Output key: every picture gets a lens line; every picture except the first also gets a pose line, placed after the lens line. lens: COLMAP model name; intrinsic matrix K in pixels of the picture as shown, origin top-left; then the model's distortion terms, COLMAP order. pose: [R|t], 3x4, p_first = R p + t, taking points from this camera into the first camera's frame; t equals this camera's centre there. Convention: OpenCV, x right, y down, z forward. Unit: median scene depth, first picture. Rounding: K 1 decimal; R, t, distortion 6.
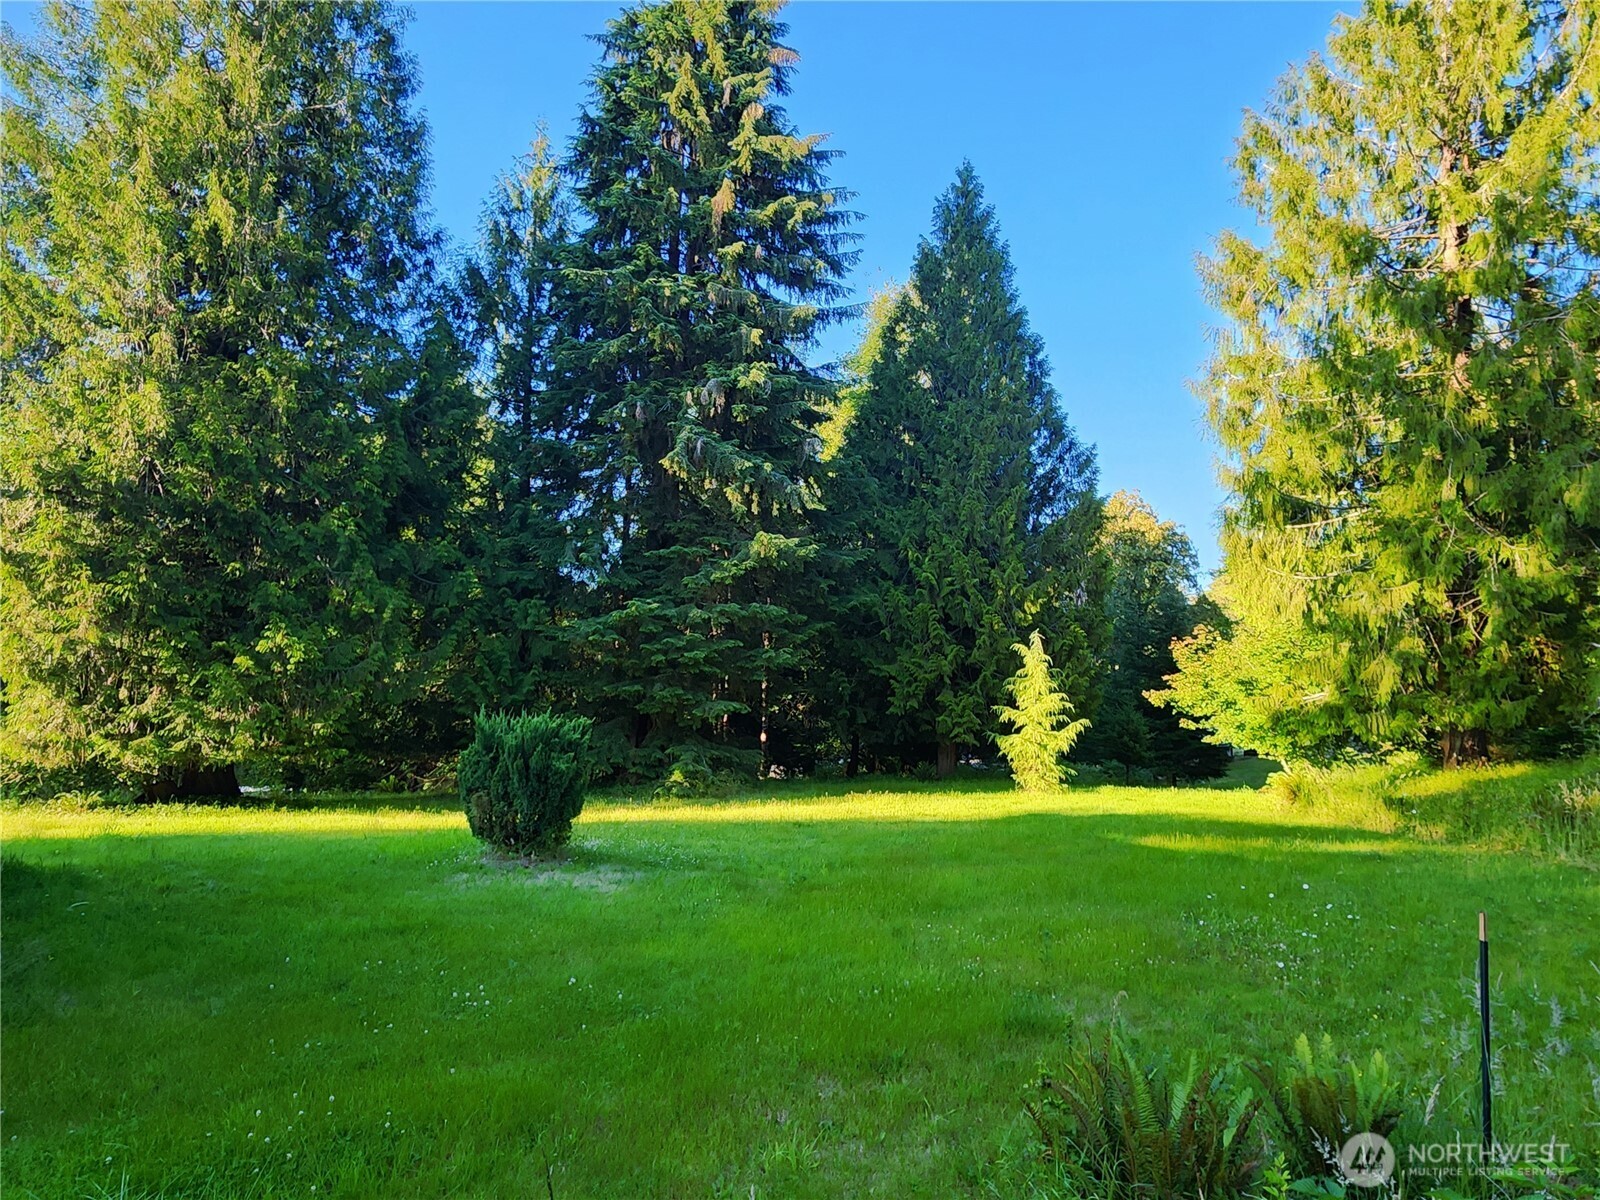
lens RADIAL K [[977.5, 0, 800.0], [0, 977.5, 600.0], [0, 0, 1]] dist [-0.002348, 0.000917]
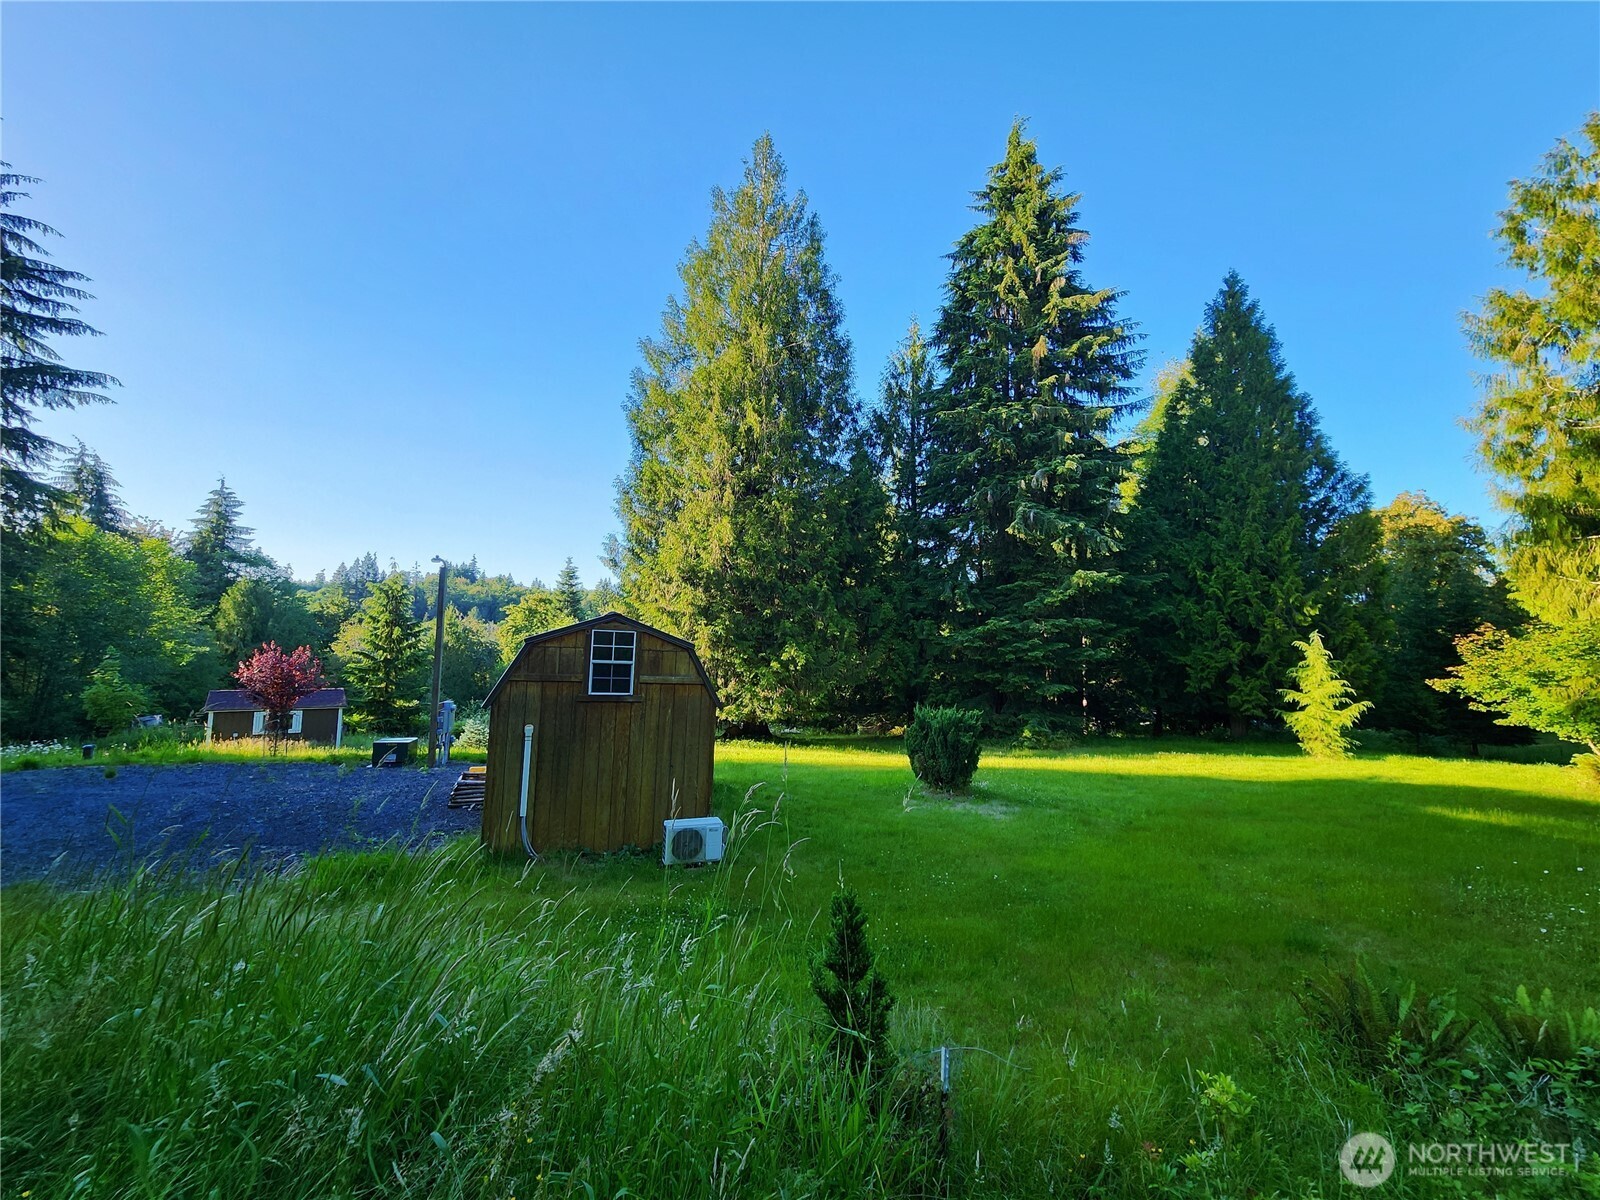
lens RADIAL K [[655.0, 0, 800.0], [0, 655.0, 600.0], [0, 0, 1]] dist [-0.002633, 0.000095]
pose [[0.905280, -0.046928, -0.422216, -0.006417], [0.046597, 0.998852, -0.011109, -0.032341], [0.422252, -0.009617, 0.906427, -0.064132]]
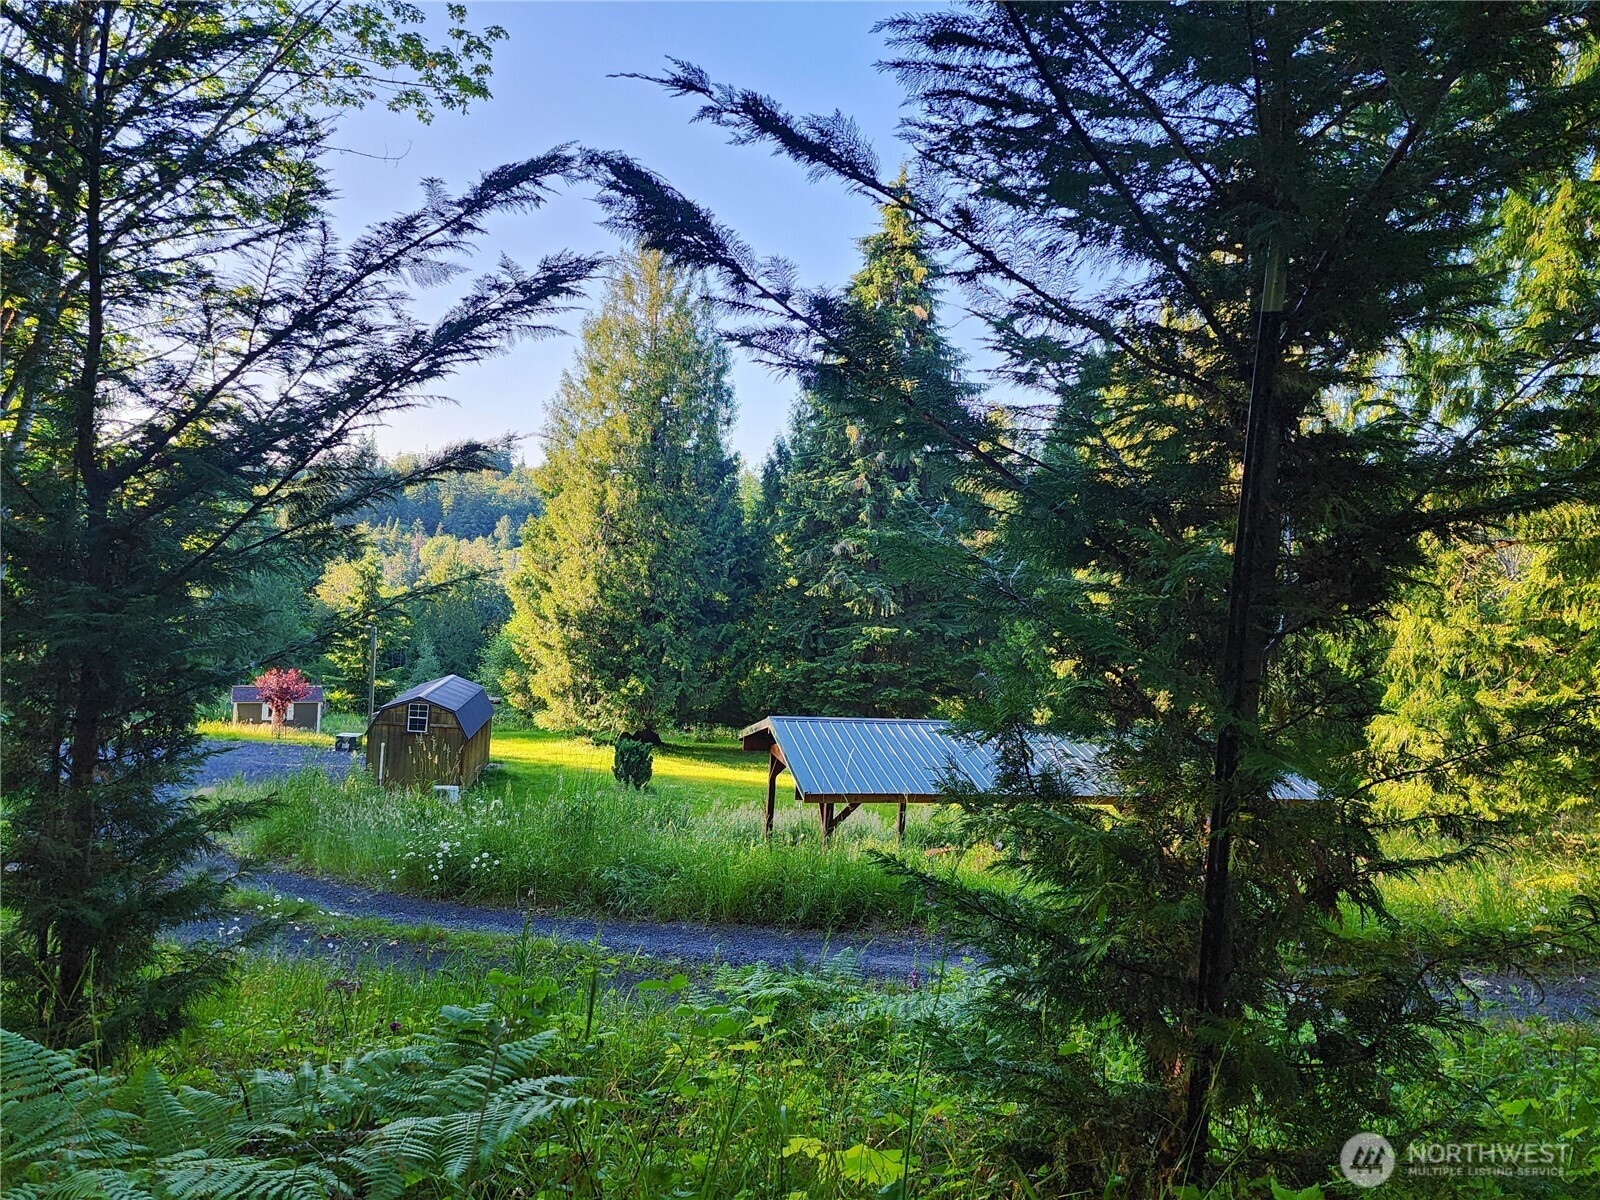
lens RADIAL K [[1076.7, 0, 800.0], [0, 1076.7, 600.0], [0, 0, 1]] dist [0.063654, 0.000283]
pose [[0.800176, 0.028676, -0.599079, 1.015345], [0.020552, 0.996959, 0.075172, -0.262222], [0.599412, -0.072463, 0.797154, -0.613357]]
